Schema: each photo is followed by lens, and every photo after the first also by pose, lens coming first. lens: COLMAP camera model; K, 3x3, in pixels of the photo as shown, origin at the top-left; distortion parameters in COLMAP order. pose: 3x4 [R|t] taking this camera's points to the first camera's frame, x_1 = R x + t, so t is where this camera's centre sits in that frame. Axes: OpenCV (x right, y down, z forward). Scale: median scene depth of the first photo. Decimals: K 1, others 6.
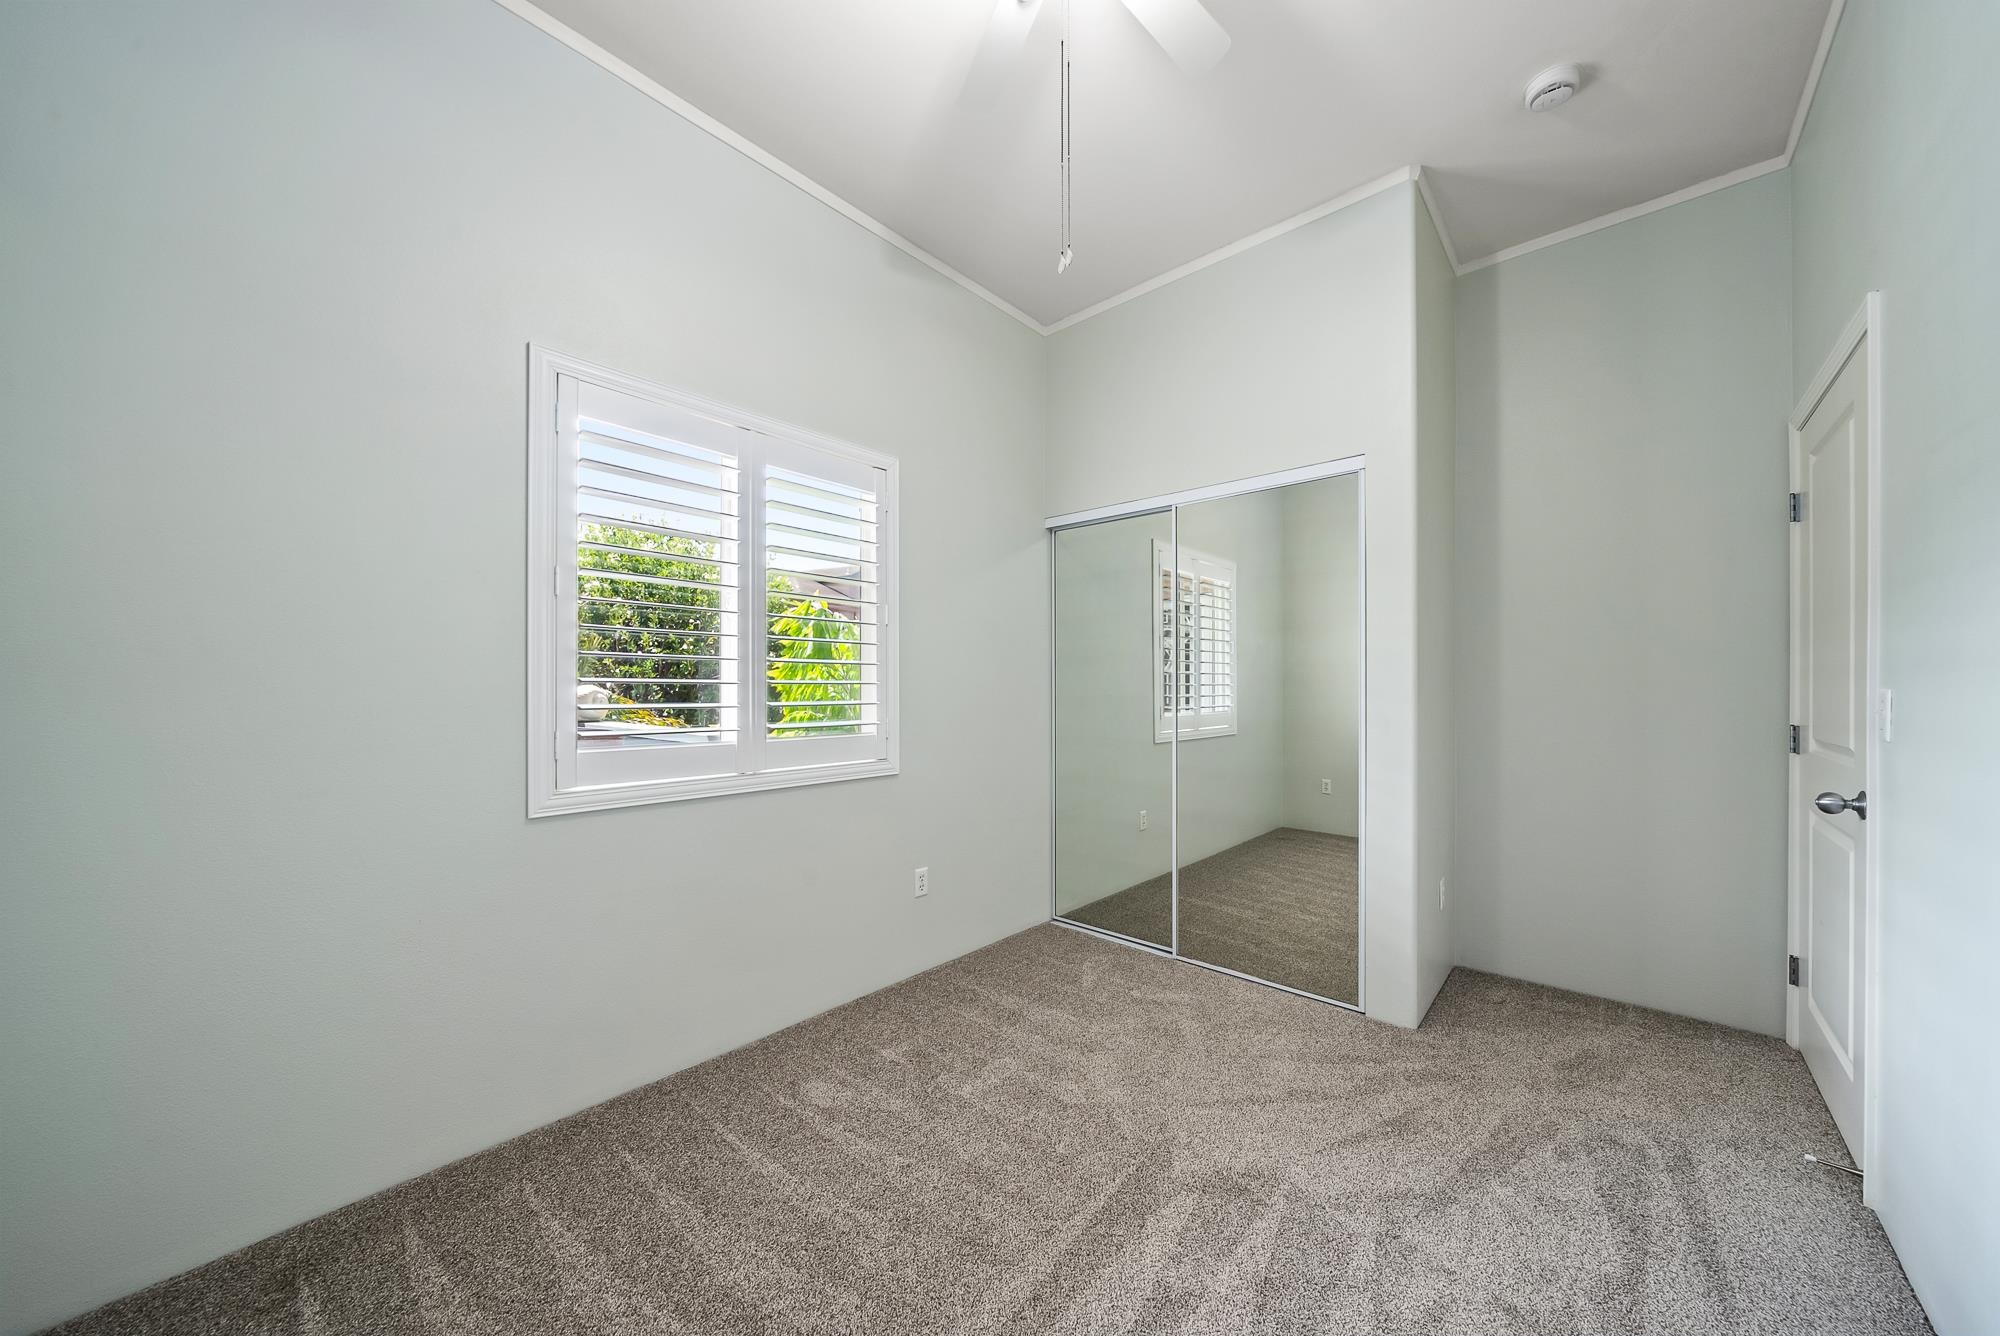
lens RADIAL K [[705.8, 0, 994.1], [0, 705.8, 701.5], [0, 0, 1]] dist [-0.000441, 0.000029]
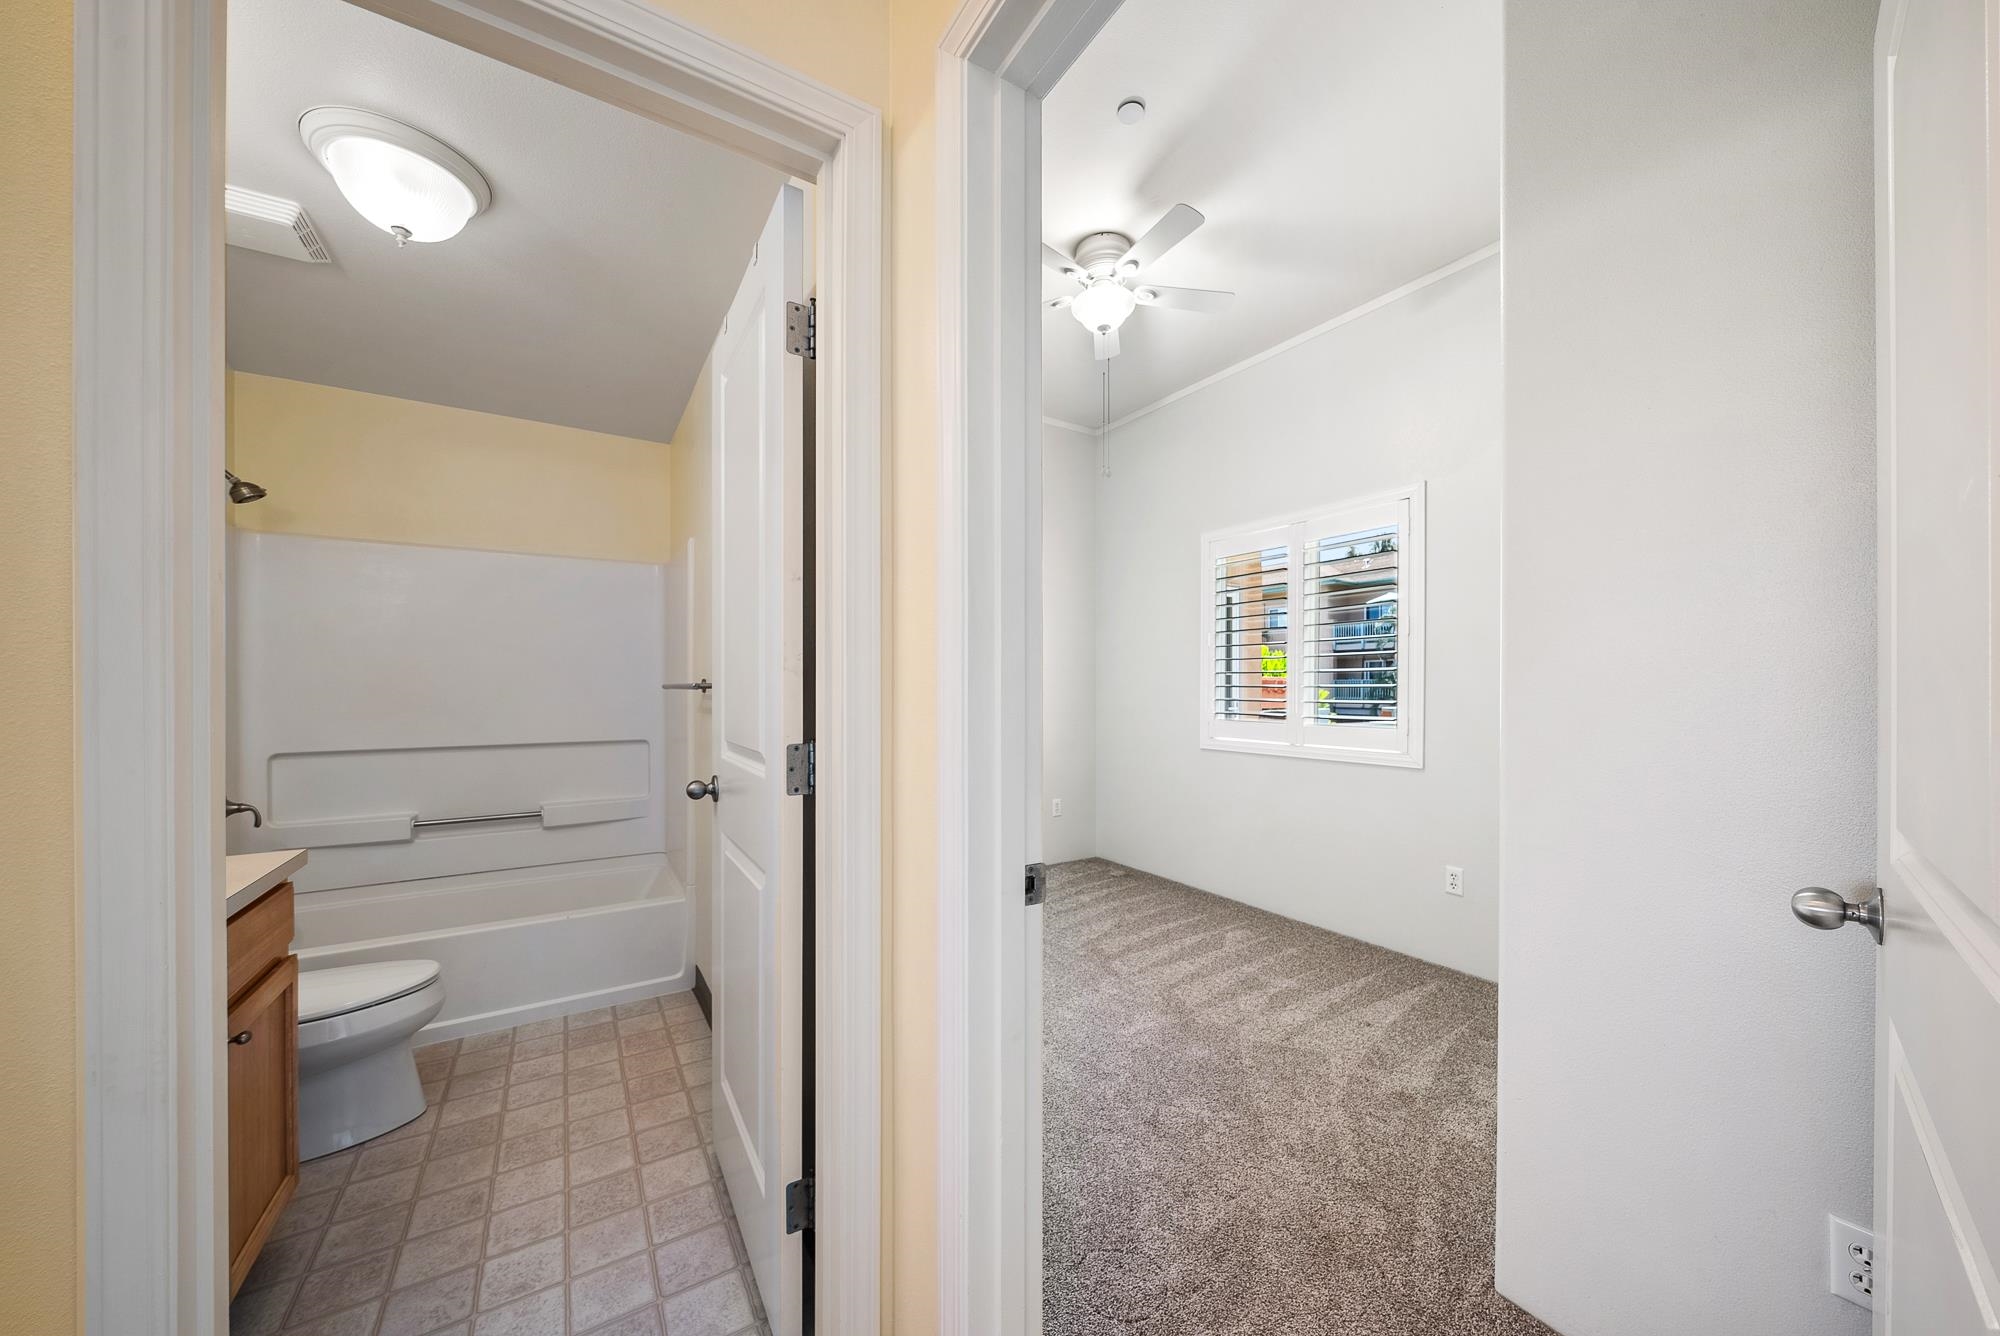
lens RADIAL K [[678.7, 0, 1009.6], [0, 678.7, 694.9], [0, 0, 1]] dist [-0.001247, 0.000006]
pose [[-0.262864, 0.010188, -0.964779, 1.192674], [-0.023349, 0.999584, 0.016918, -0.018978], [0.964550, 0.026974, -0.262517, 0.734134]]
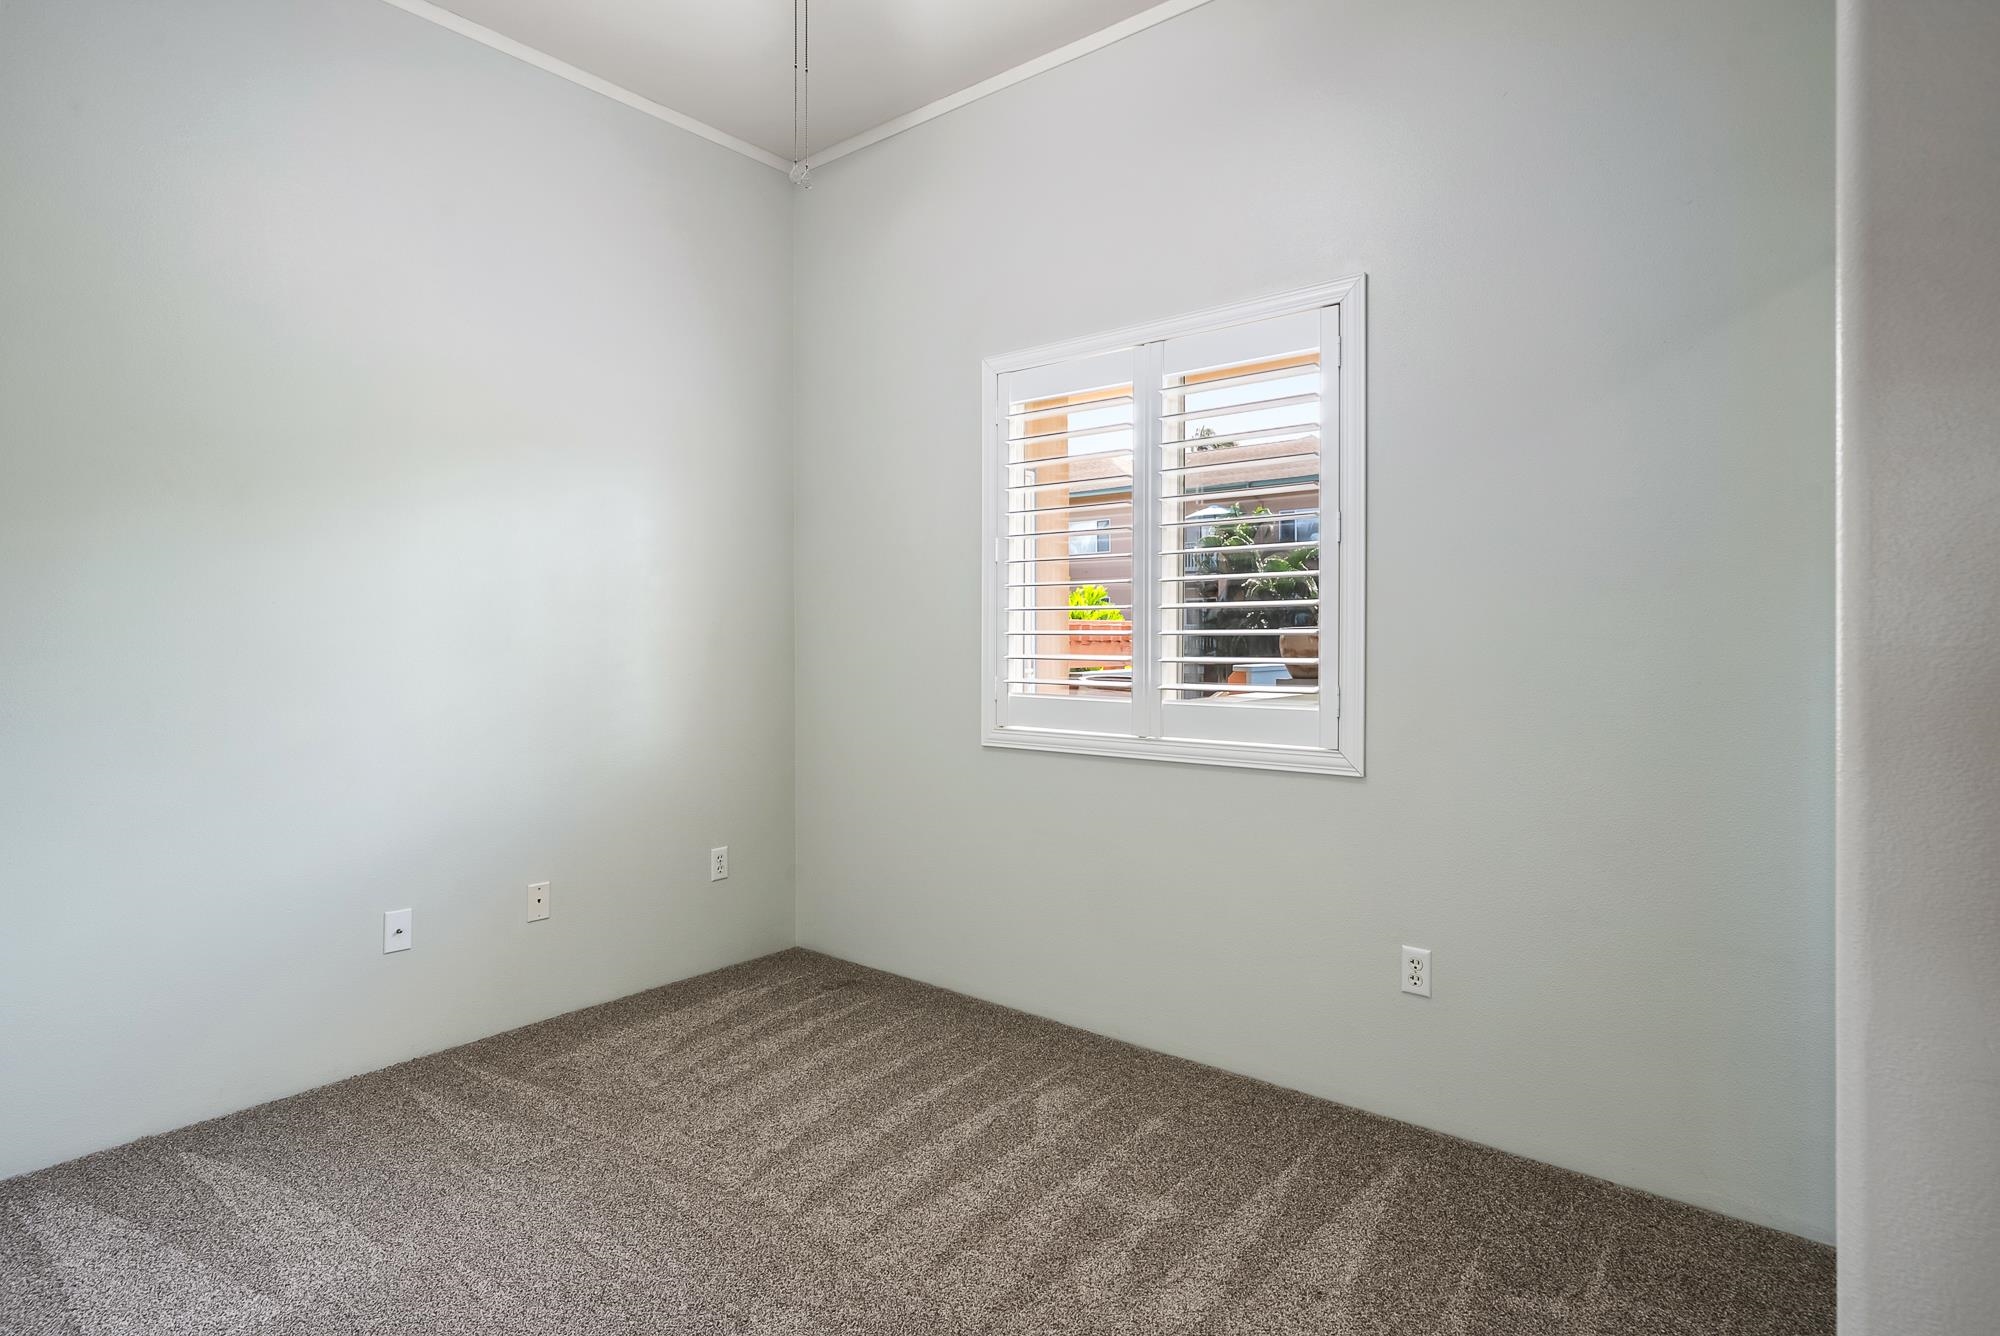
lens RADIAL K [[1029.1, 0, 997.2], [0, 1029.1, 637.9], [0, 0, 1]] dist [0.002163, 0.000331]
pose [[0.042879, -0.000026, -0.999080, 0.871122], [-0.022438, 0.999748, -0.000989, -0.016712], [0.998828, 0.022460, 0.042868, 0.709945]]
